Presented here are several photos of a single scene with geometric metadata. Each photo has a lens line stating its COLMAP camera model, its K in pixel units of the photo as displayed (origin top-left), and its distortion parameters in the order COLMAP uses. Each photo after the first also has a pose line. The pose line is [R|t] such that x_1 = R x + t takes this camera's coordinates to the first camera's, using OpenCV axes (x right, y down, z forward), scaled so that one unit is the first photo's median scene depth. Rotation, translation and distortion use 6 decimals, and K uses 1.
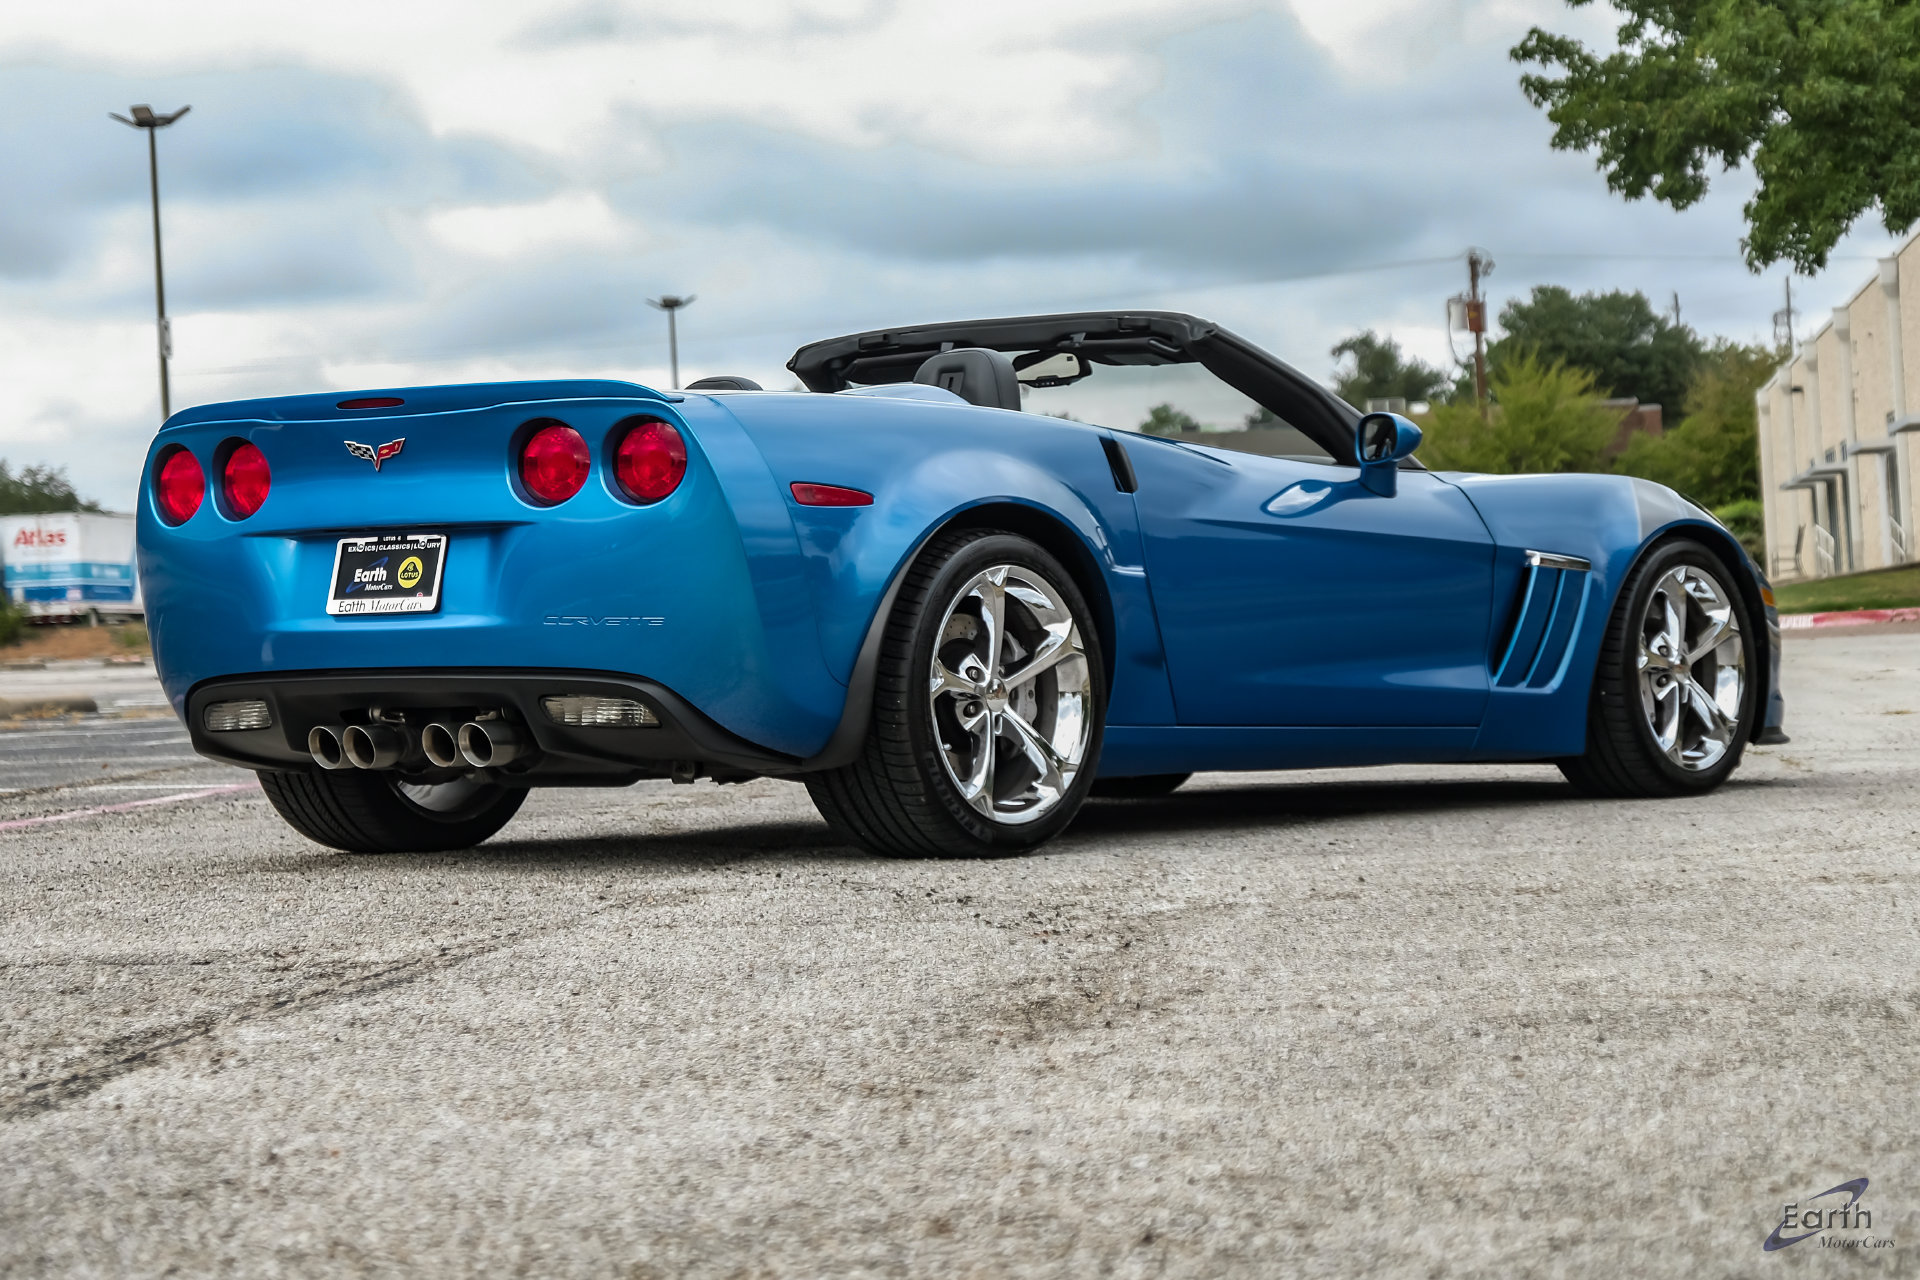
lens RADIAL K [[5320.9, 0, 960.0], [0, 5320.9, 640.0], [0, 0, 1]] dist [0.129447, 0.144120]
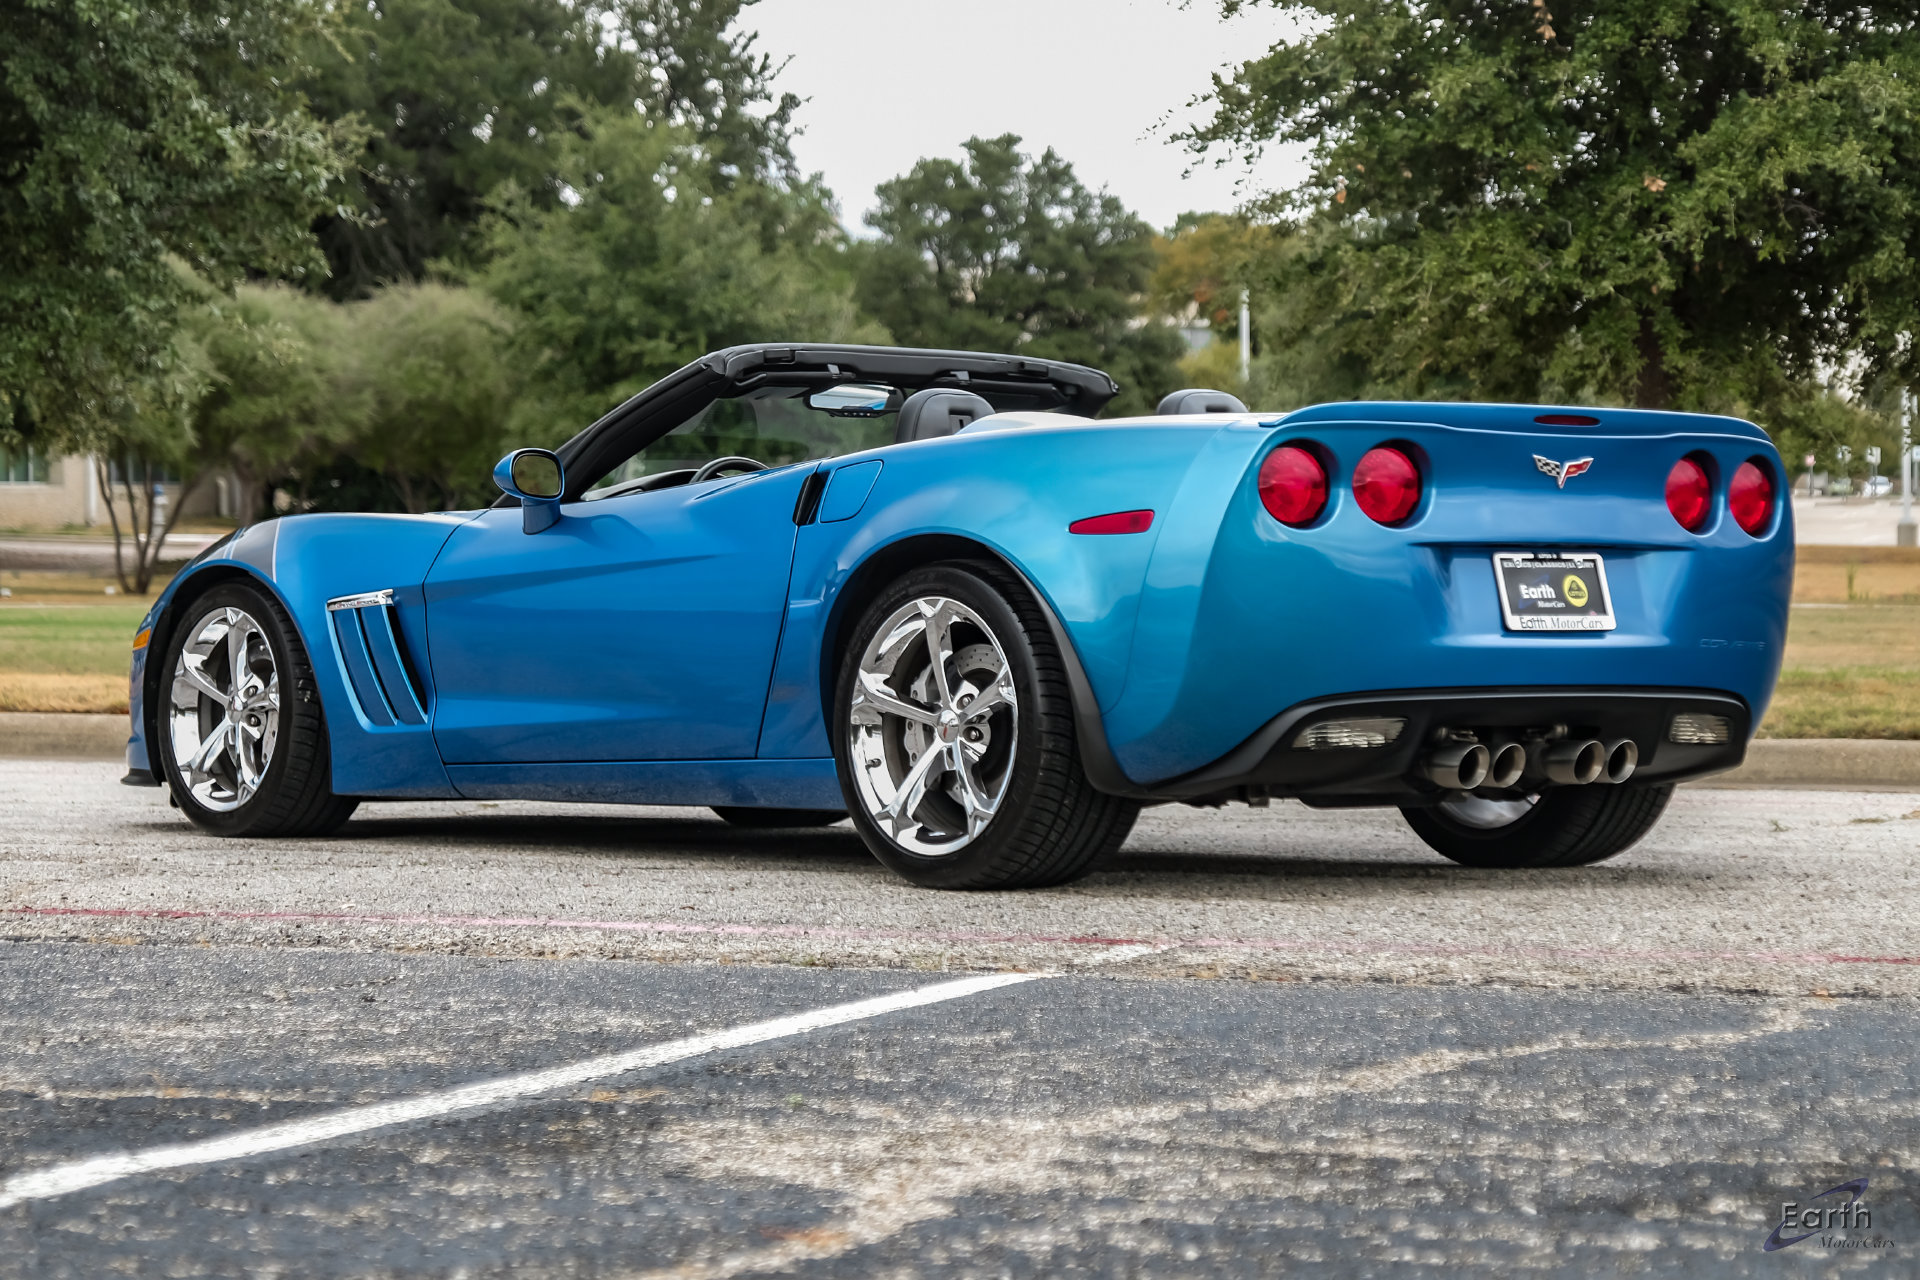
lens RADIAL K [[4960.5, 0, 960.0], [0, 4960.5, 640.0], [0, 0, 1]] dist [0.083379, 0.752728]
pose [[0.198076, 0.022995, 0.979917, -0.995759], [-0.001924, 0.999732, -0.023071, 0.017580], [-0.980185, 0.002684, 0.198067, 0.883840]]
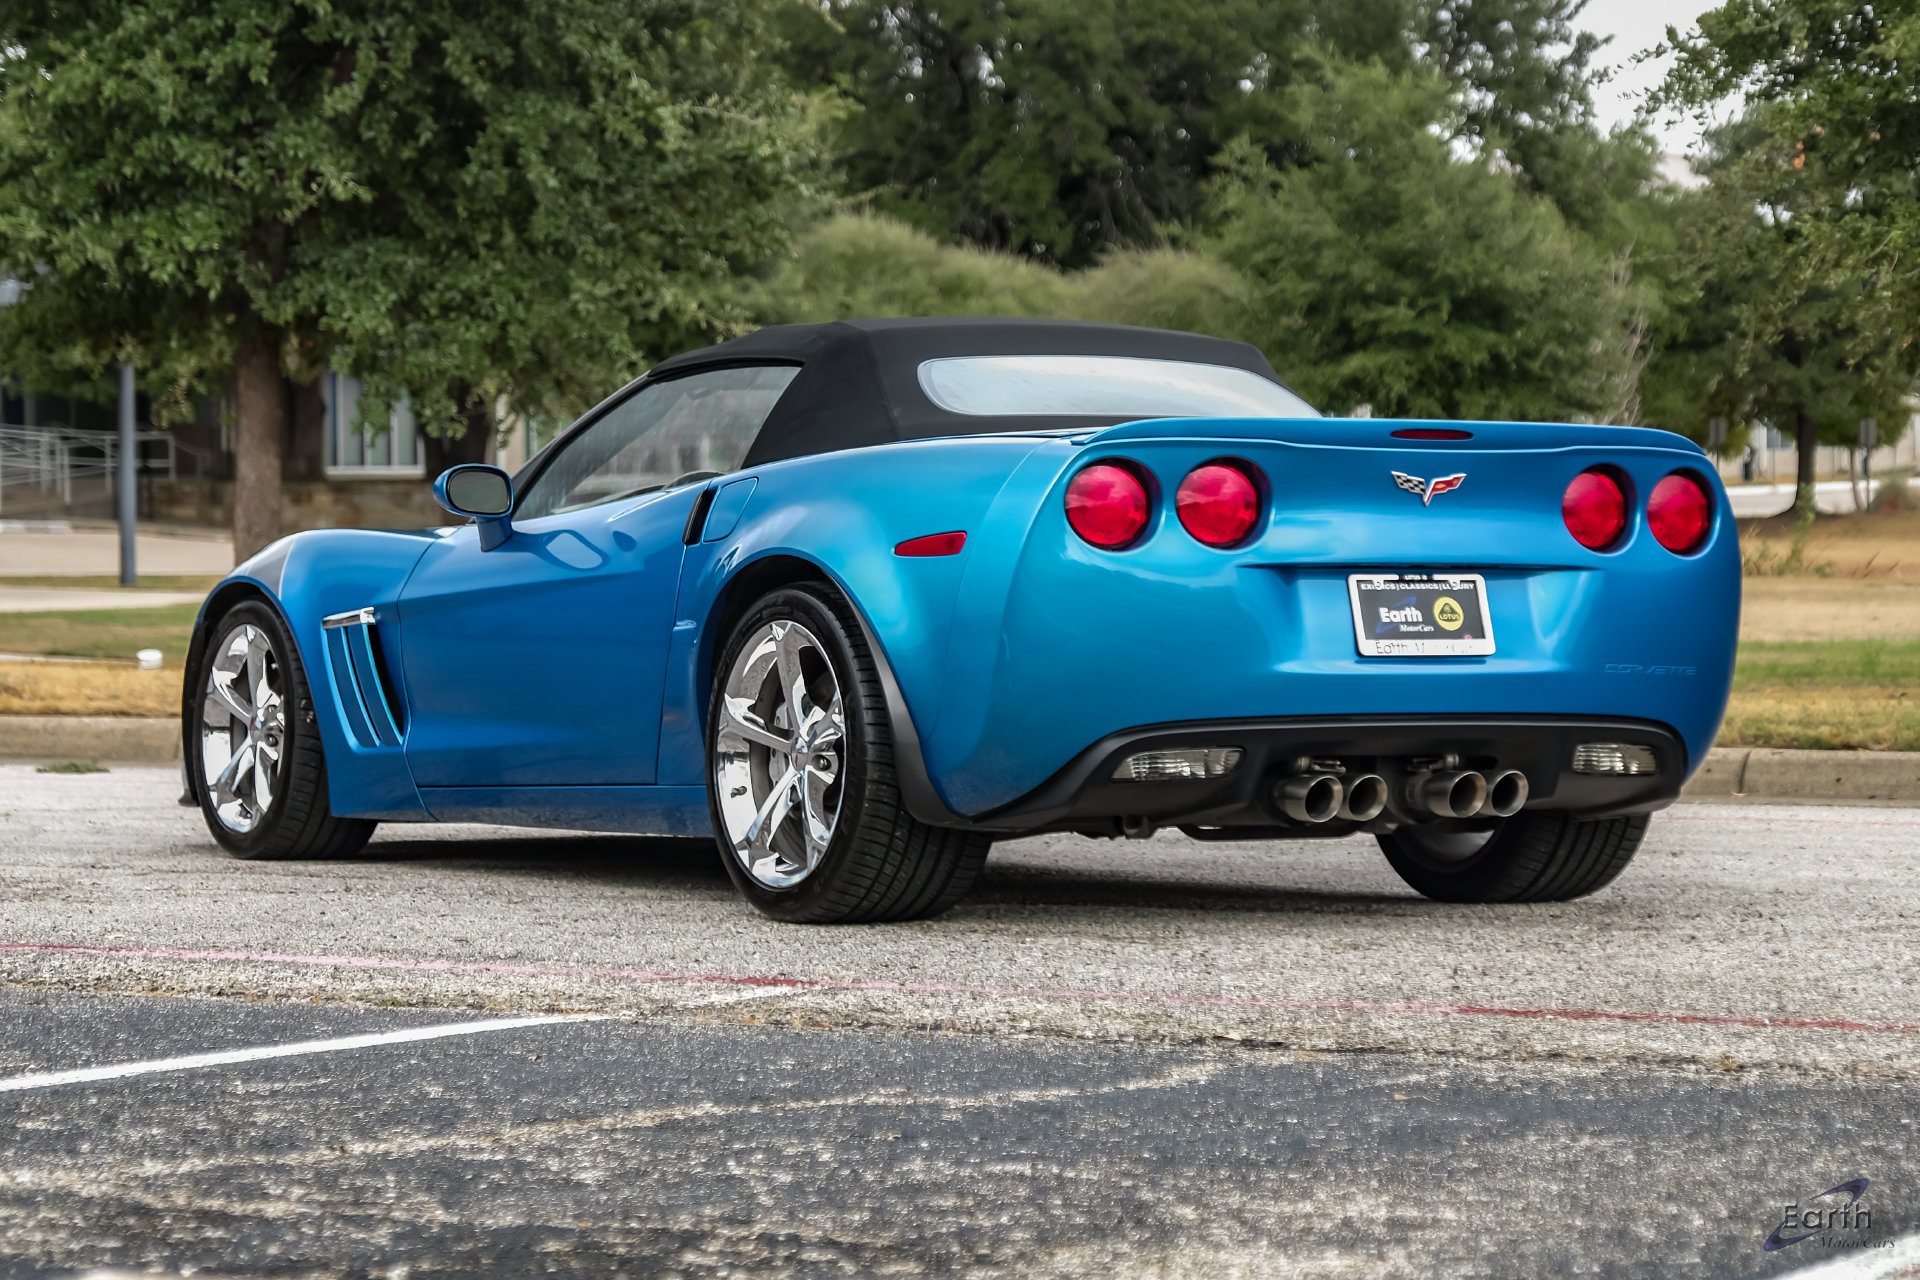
lens RADIAL K [[5367.1, 0, 960.0], [0, 5367.1, 640.0], [0, 0, 1]] dist [0.104980, 1.203248]
pose [[0.361042, 0.020211, 0.932331, -0.982543], [-0.005679, 0.999794, -0.019475, 0.010706], [-0.932532, 0.001737, 0.361082, 0.699132]]
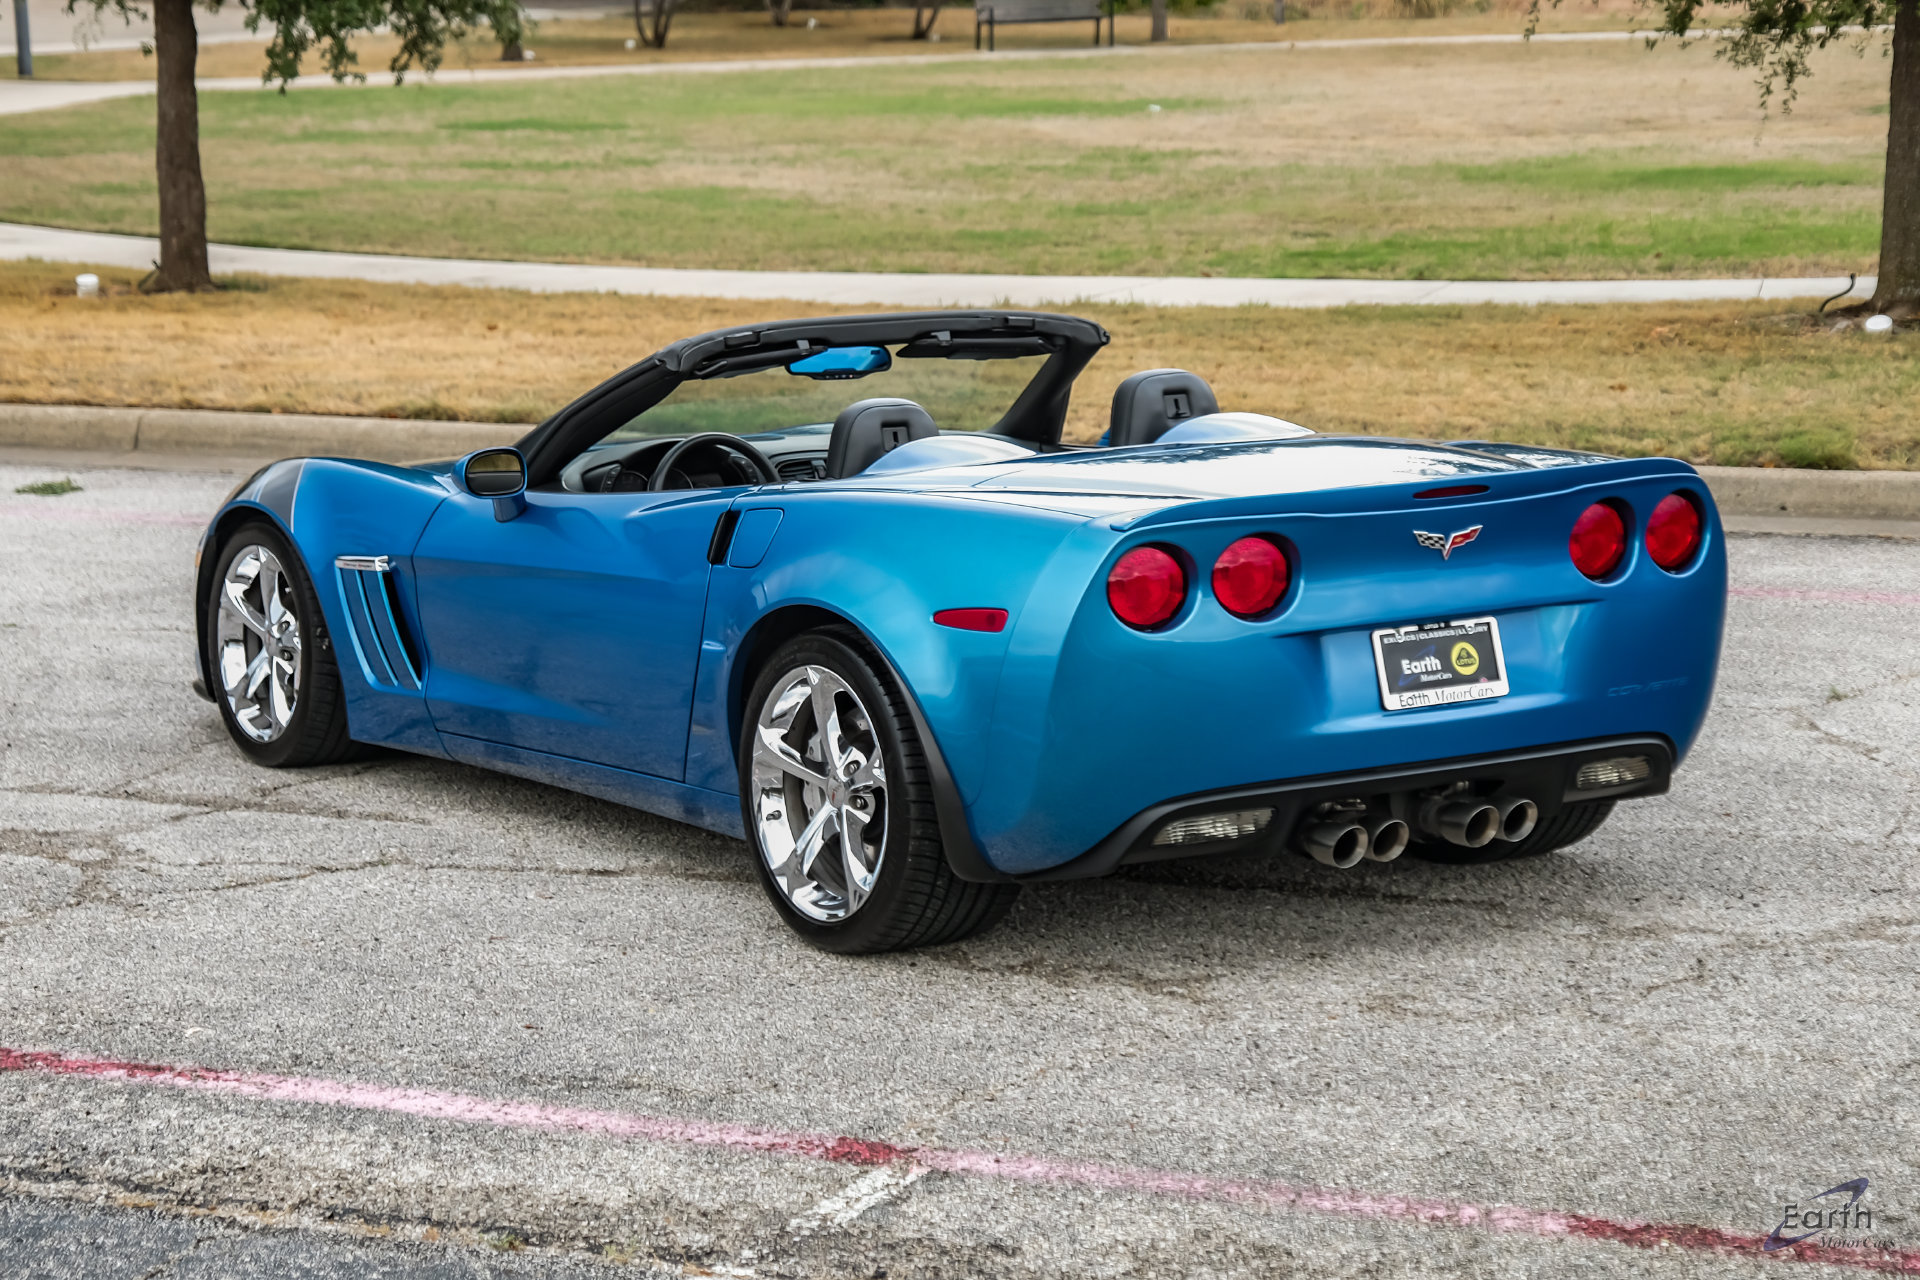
lens RADIAL K [[4524.4, 0, 960.0], [0, 4524.4, 640.0], [0, 0, 1]] dist [0.069507, 0.077836]
pose [[0.311715, -0.116544, 0.943001, -0.881701], [0.011776, 0.992847, 0.118811, -0.111670], [-0.950103, -0.025930, 0.310857, 0.788087]]
